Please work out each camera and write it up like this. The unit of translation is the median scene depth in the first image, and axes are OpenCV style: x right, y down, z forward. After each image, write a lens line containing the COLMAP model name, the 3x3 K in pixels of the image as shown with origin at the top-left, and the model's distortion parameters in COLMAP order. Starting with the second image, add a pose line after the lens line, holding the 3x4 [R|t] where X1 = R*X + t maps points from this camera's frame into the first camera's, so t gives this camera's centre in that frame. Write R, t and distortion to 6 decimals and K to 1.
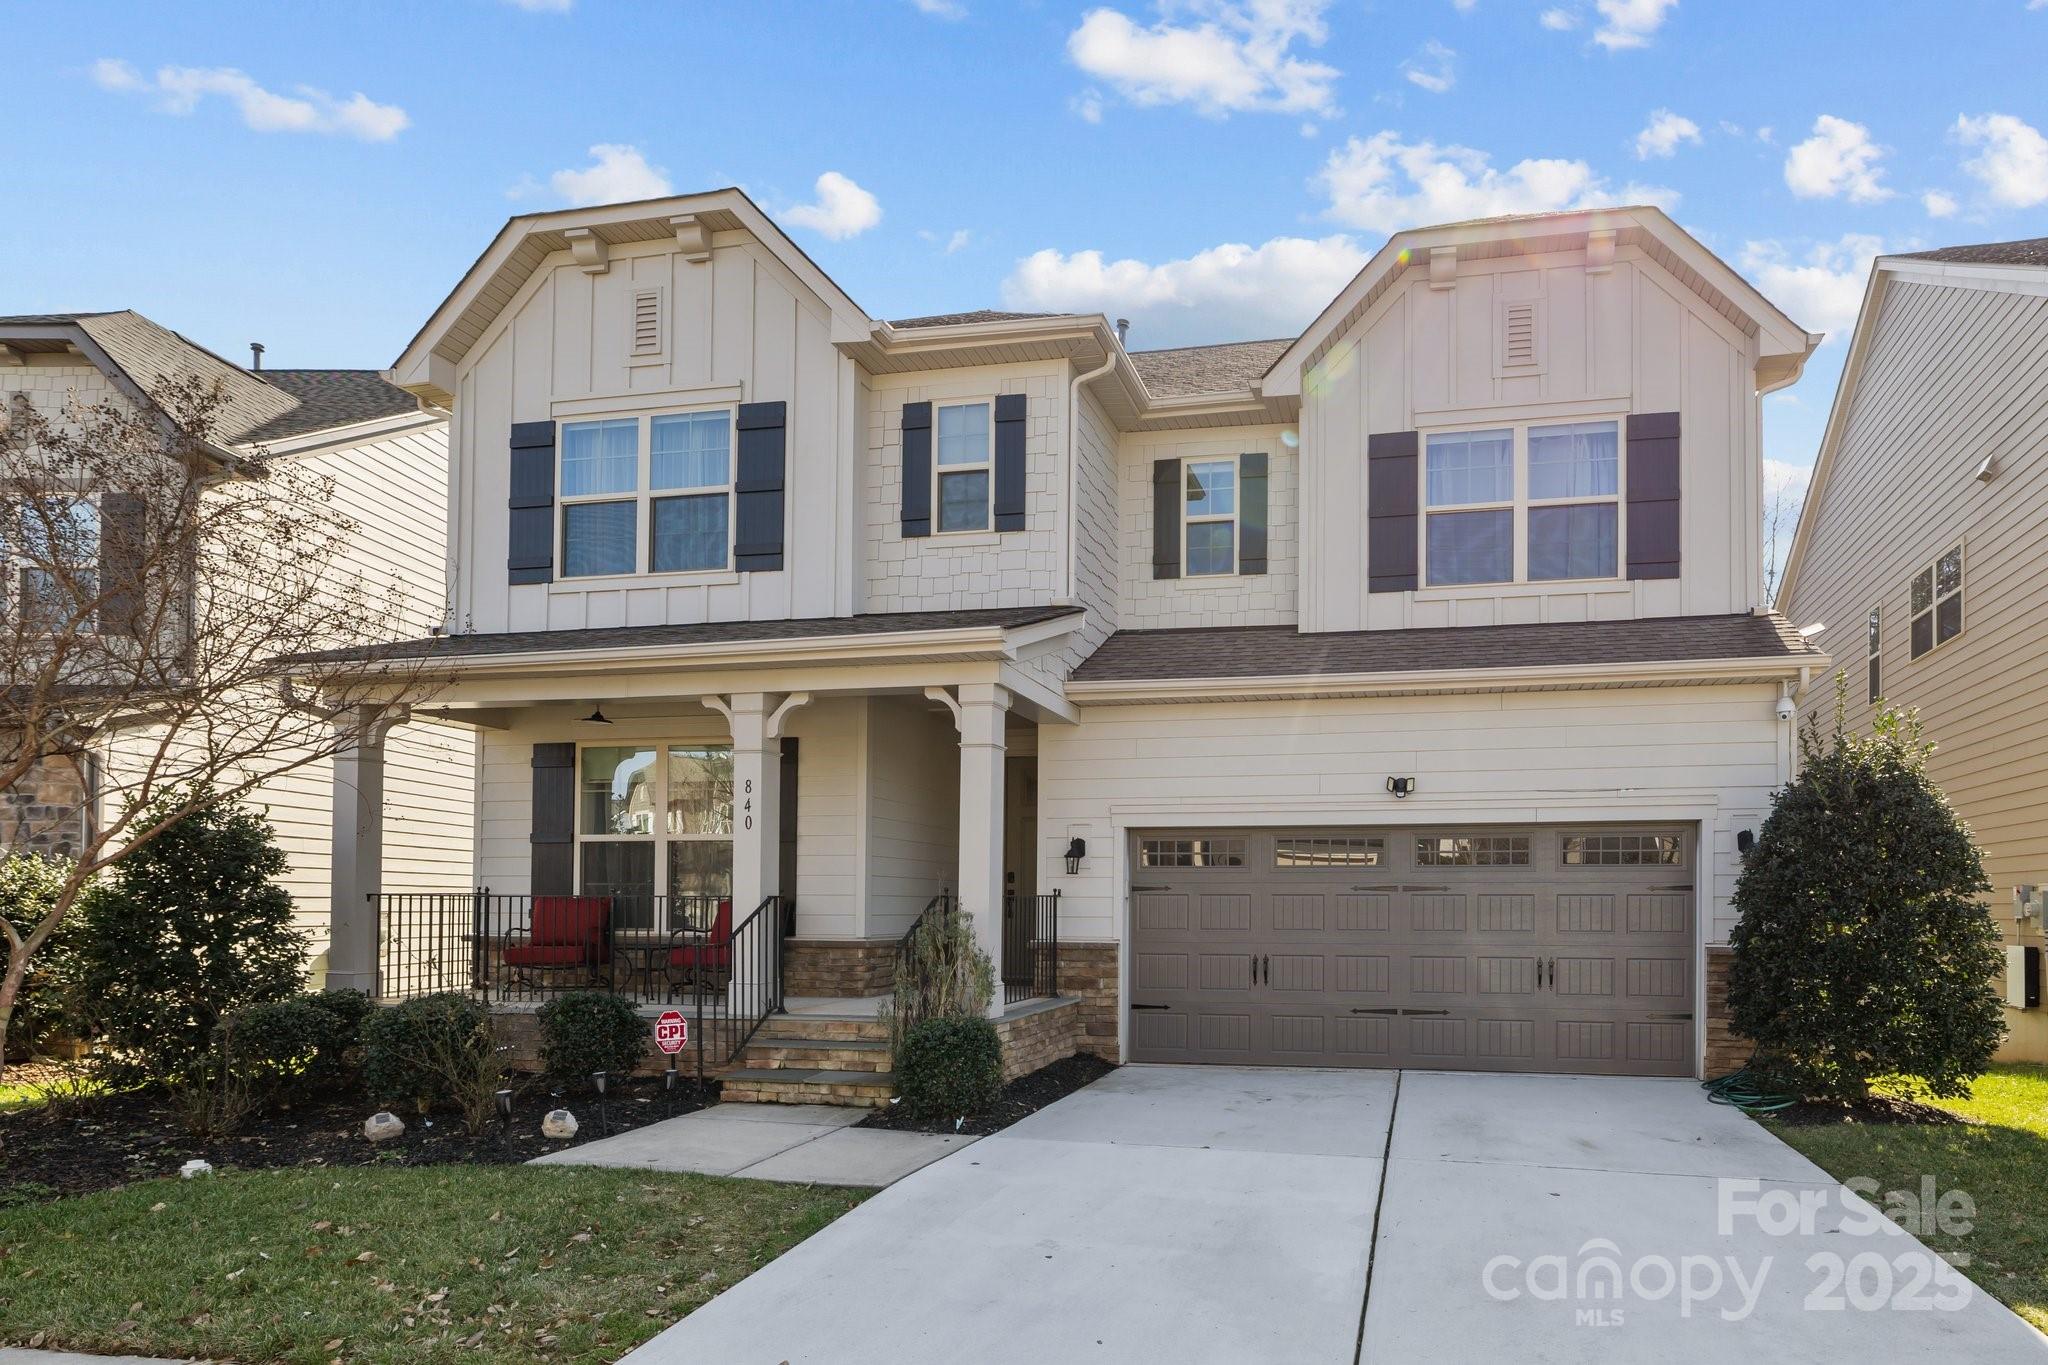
lens RADIAL K [[1151.7, 0, 1017.2], [0, 1151.7, 683.1], [0, 0, 1]] dist [0.004632, 0.000388]
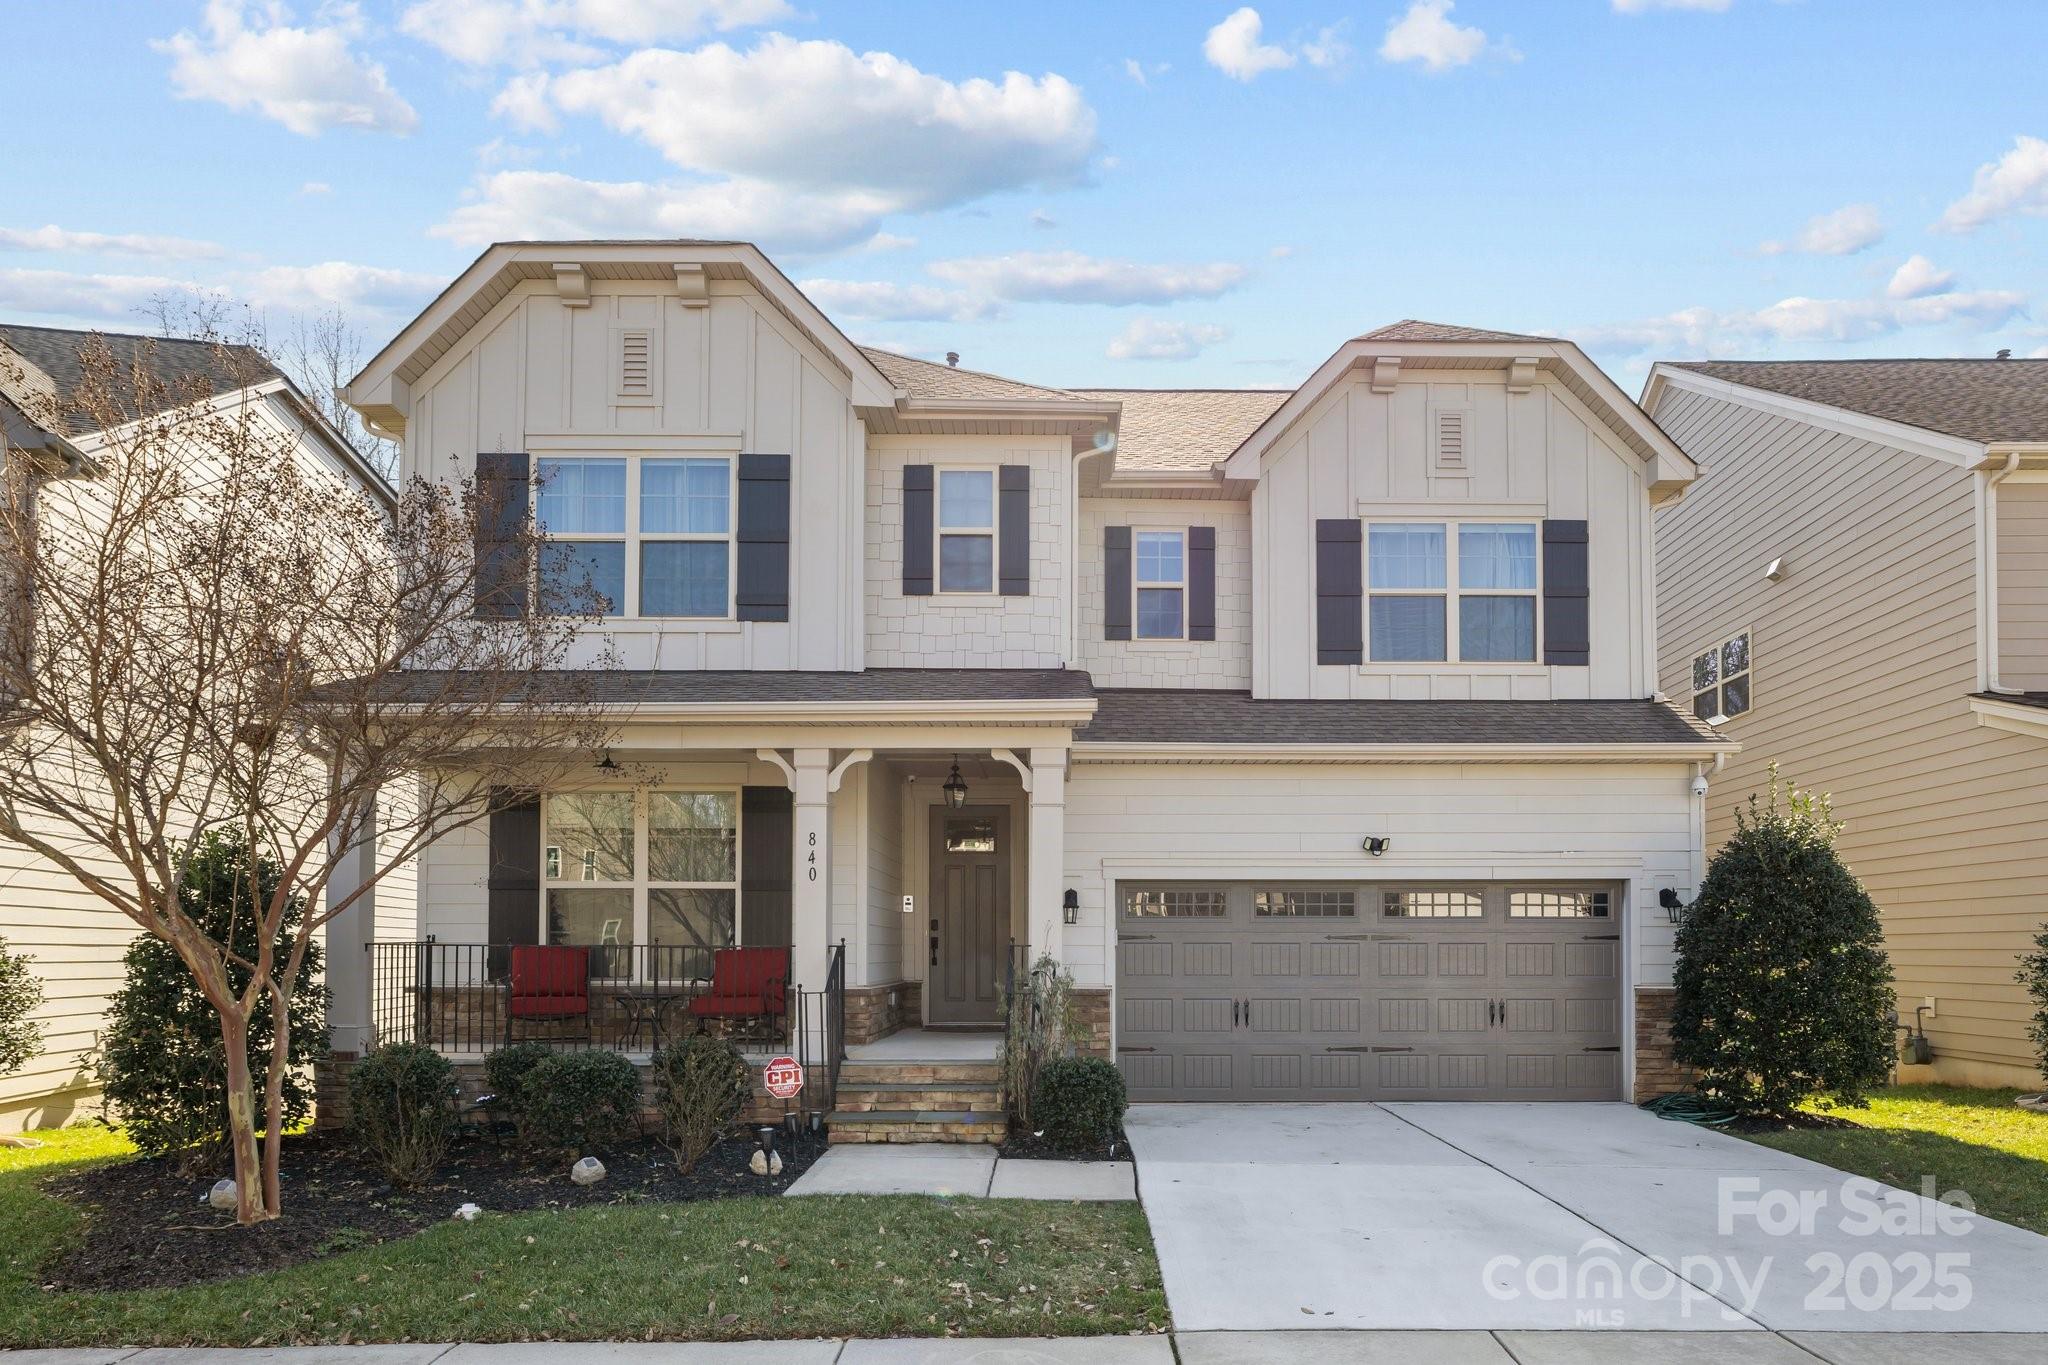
lens RADIAL K [[1183.2, 0, 1035.0], [0, 1183.2, 693.7], [0, 0, 1]] dist [0.005450, -0.001502]
pose [[0.984204, 0.035717, 0.173397, -0.168423], [-0.031616, 0.999153, -0.026355, -0.014283], [-0.174191, 0.020457, 0.984499, -0.062595]]
